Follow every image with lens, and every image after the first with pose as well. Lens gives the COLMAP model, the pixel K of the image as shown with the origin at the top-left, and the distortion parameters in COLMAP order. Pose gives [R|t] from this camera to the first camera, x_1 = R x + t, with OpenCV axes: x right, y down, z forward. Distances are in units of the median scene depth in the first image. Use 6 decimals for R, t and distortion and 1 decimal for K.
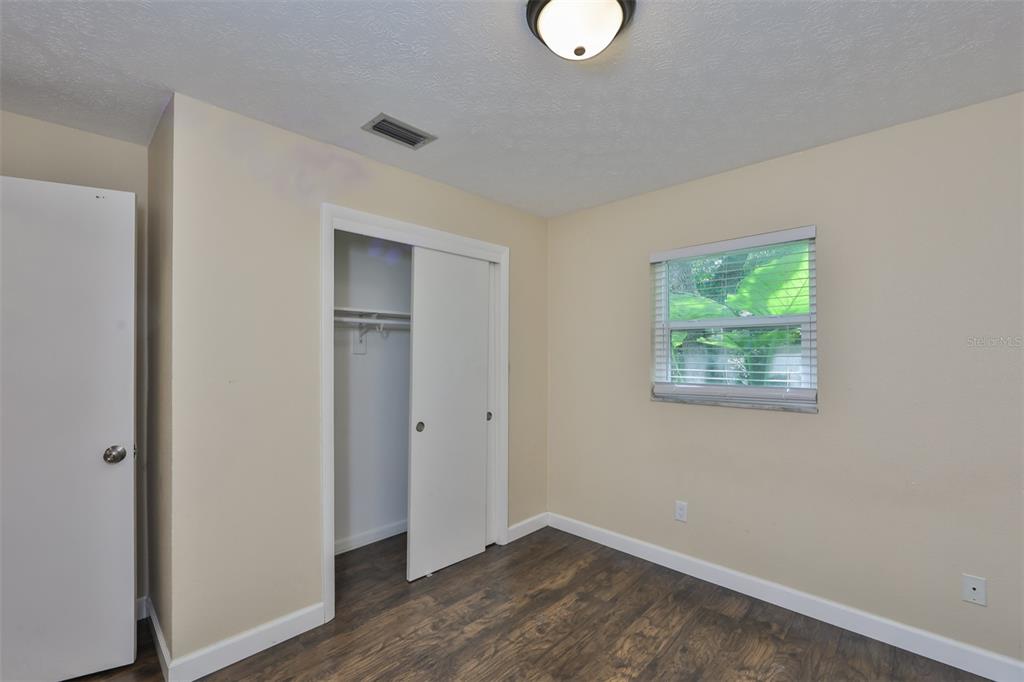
lens RADIAL K [[432.5, 0, 512.7], [0, 432.5, 349.7], [0, 0, 1]] dist [-0.010782, 0.000921]
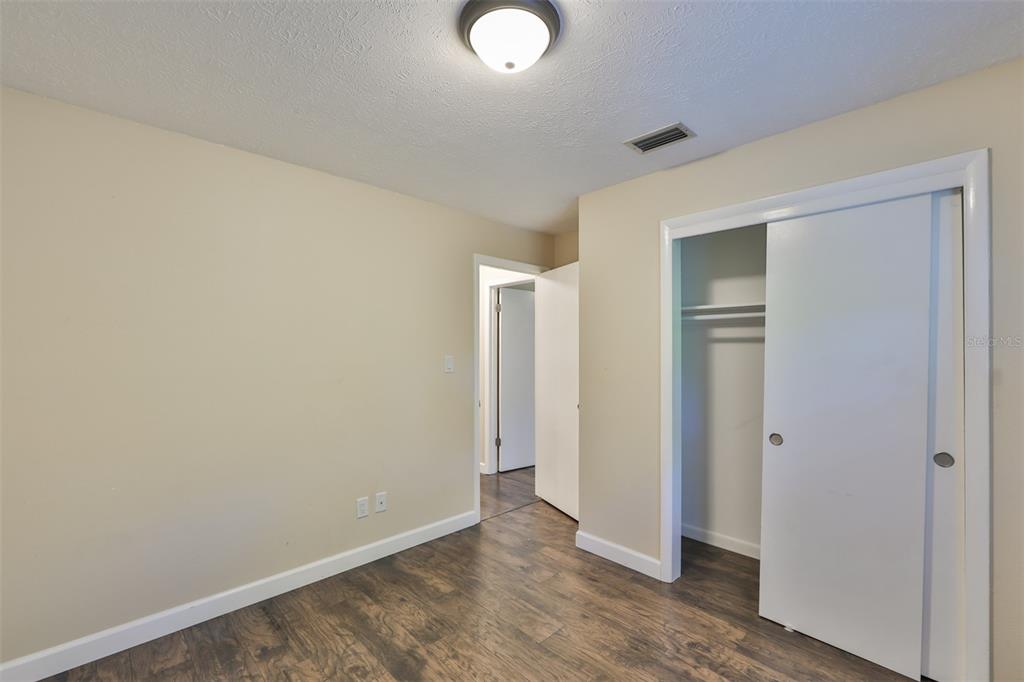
lens RADIAL K [[432.5, 0, 514.2], [0, 432.5, 344.0], [0, 0, 1]] dist [-0.010782, 0.000921]
pose [[-0.021261, -0.008568, -0.999737, 0.705063], [0.009175, 0.999919, -0.008765, -0.000461], [0.999732, -0.009359, -0.021181, 0.593834]]
